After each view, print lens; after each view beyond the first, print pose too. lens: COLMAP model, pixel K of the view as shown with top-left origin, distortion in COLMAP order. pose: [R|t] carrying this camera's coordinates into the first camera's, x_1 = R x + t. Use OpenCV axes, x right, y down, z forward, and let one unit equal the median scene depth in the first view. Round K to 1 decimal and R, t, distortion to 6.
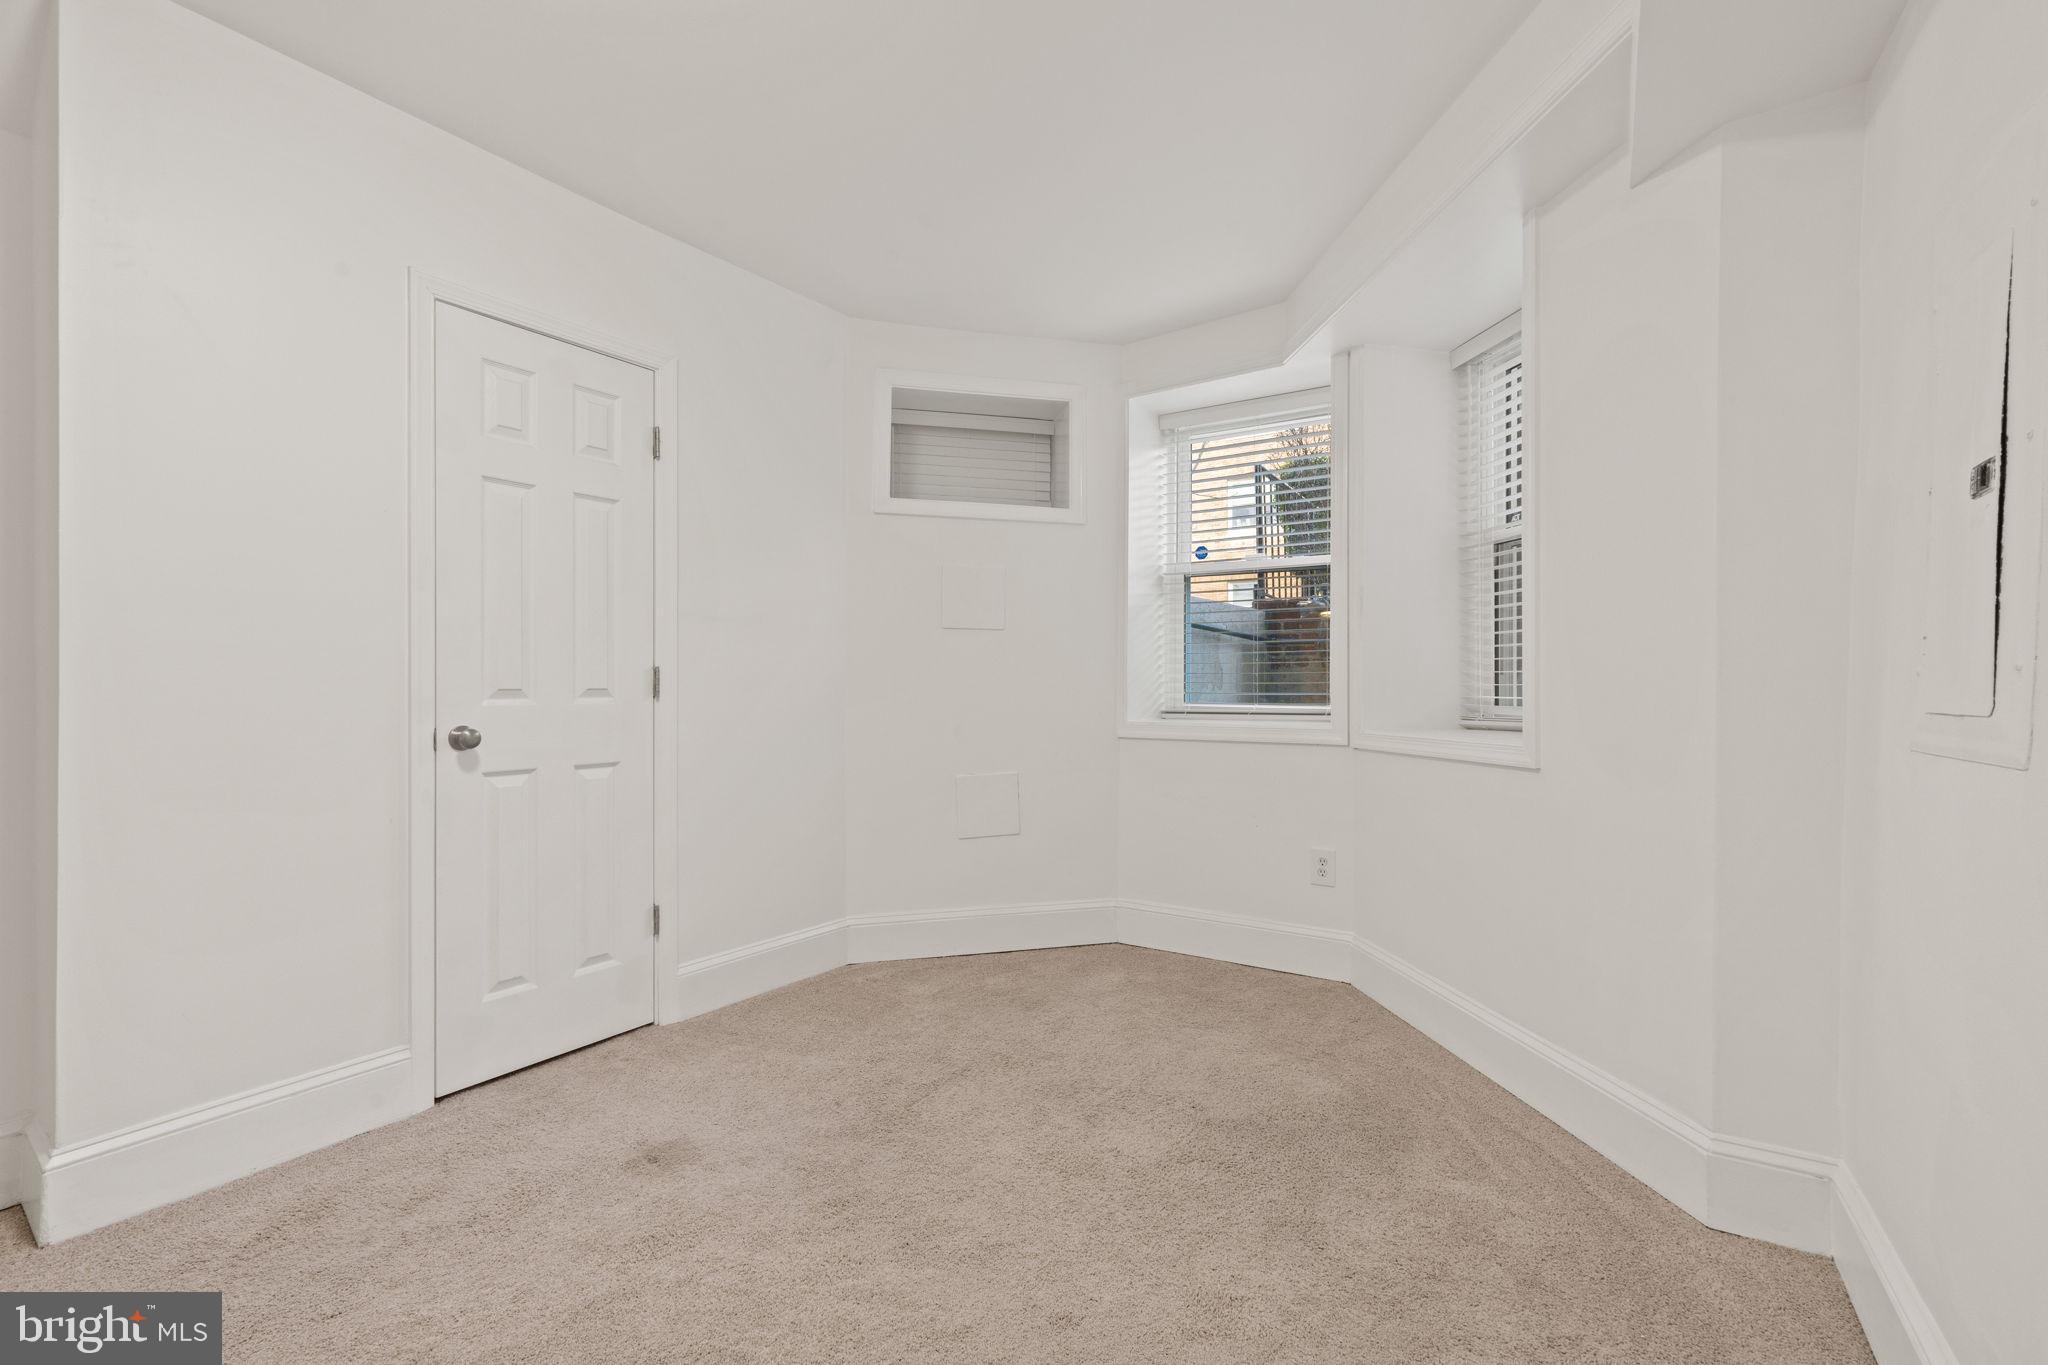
lens RADIAL K [[889.6, 0, 1024.0], [0, 889.6, 682.5], [0, 0, 1]] dist [0.001172, 0.000422]
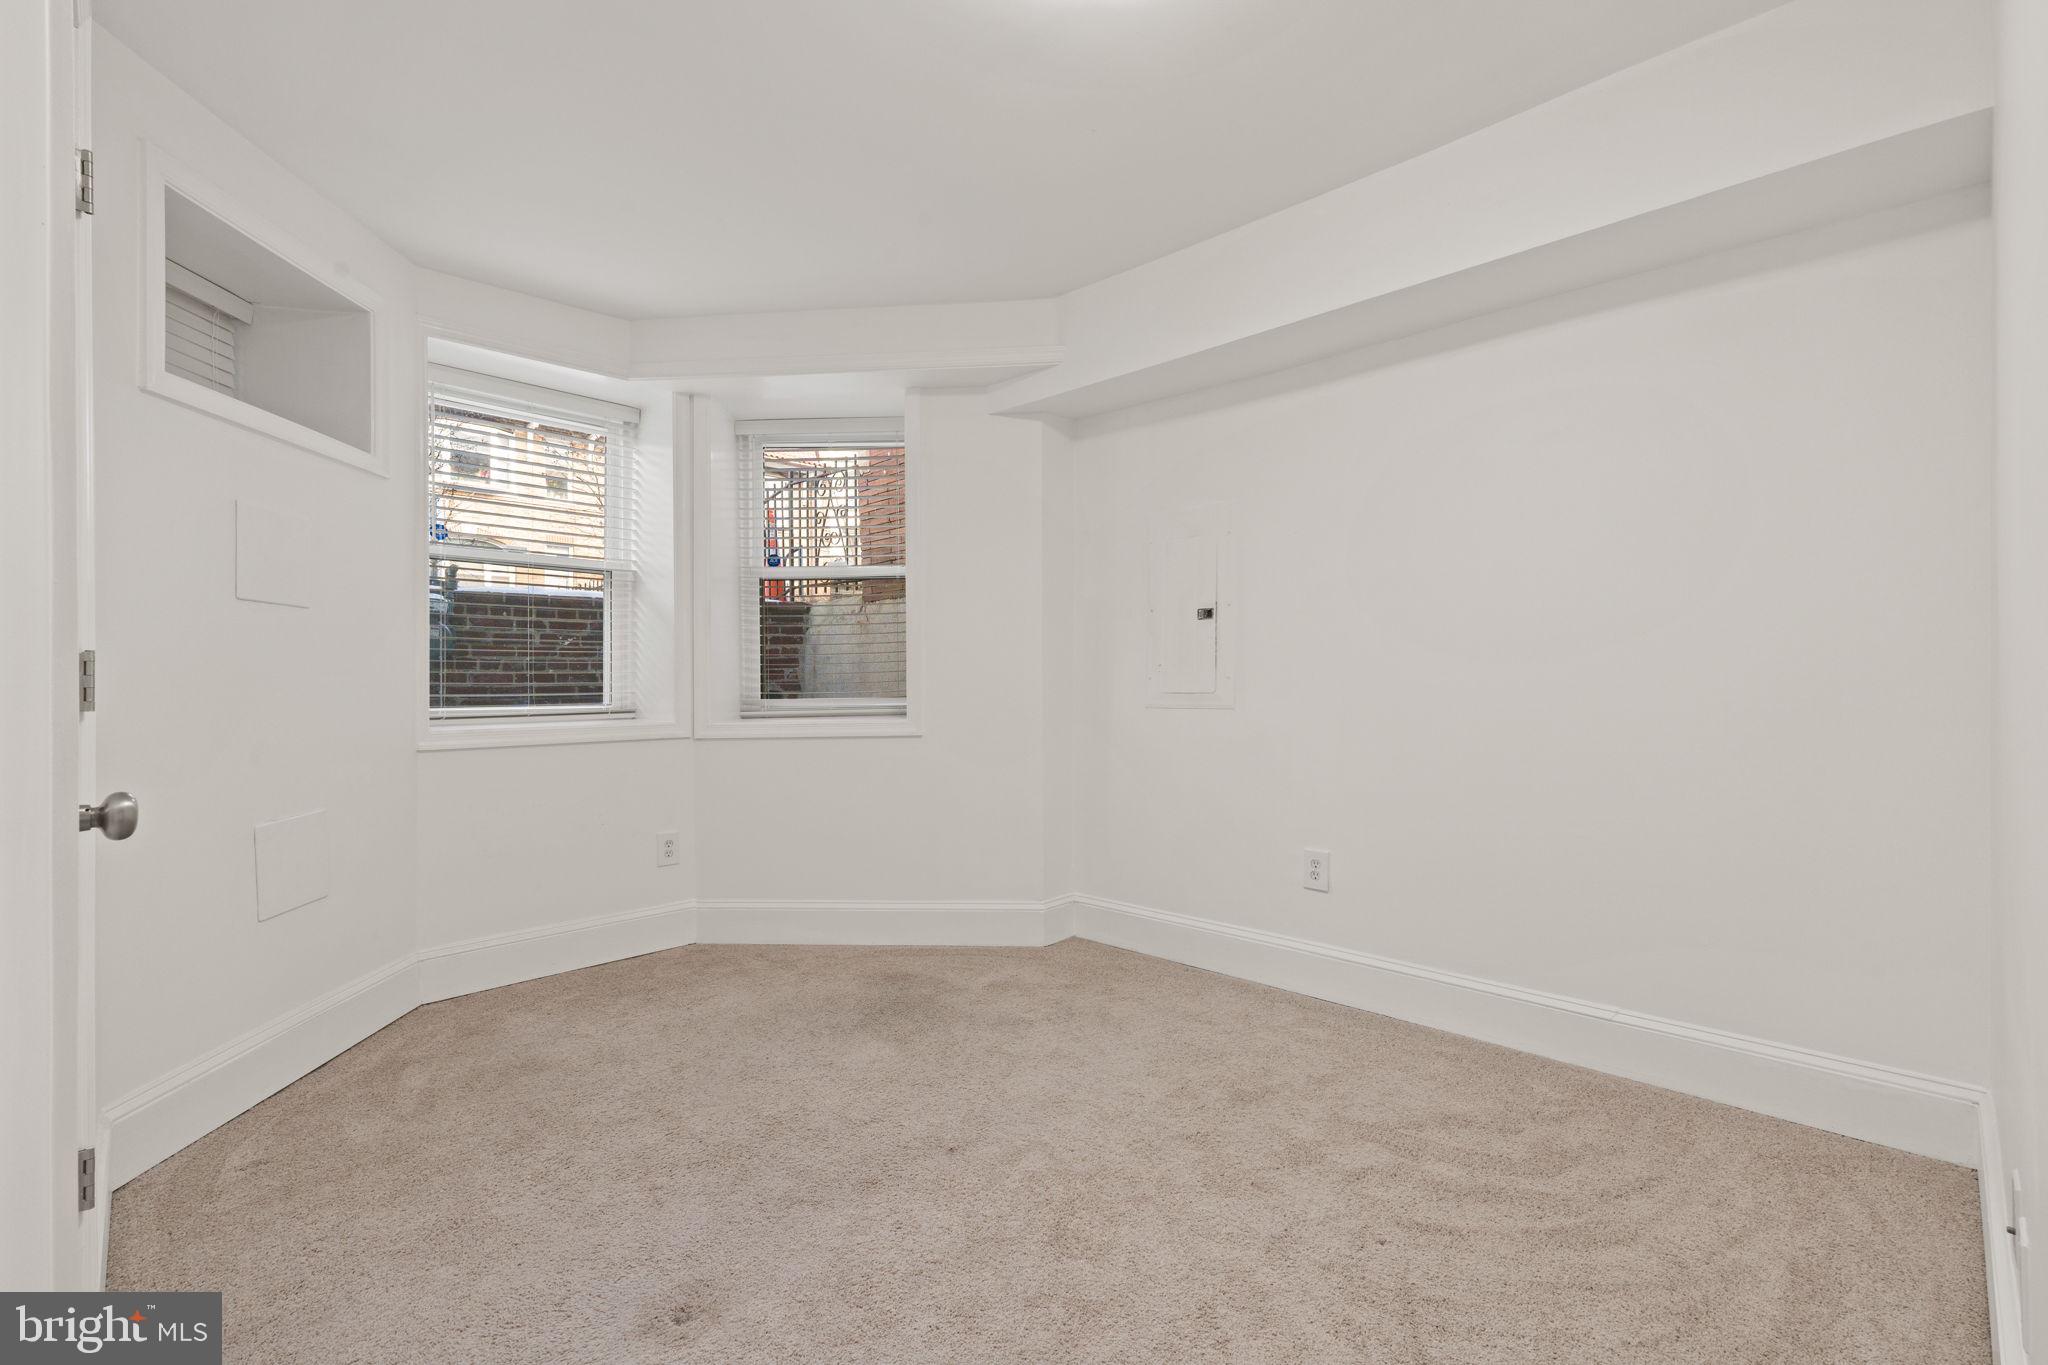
lens RADIAL K [[889.6, 0, 1024.0], [0, 889.6, 682.5], [0, 0, 1]] dist [0.001172, 0.000422]
pose [[0.188530, -0.002305, 0.982065, -0.683487], [0.003552, 0.999992, 0.001666, -0.000300], [-0.982061, 0.003174, 0.188537, 0.359538]]
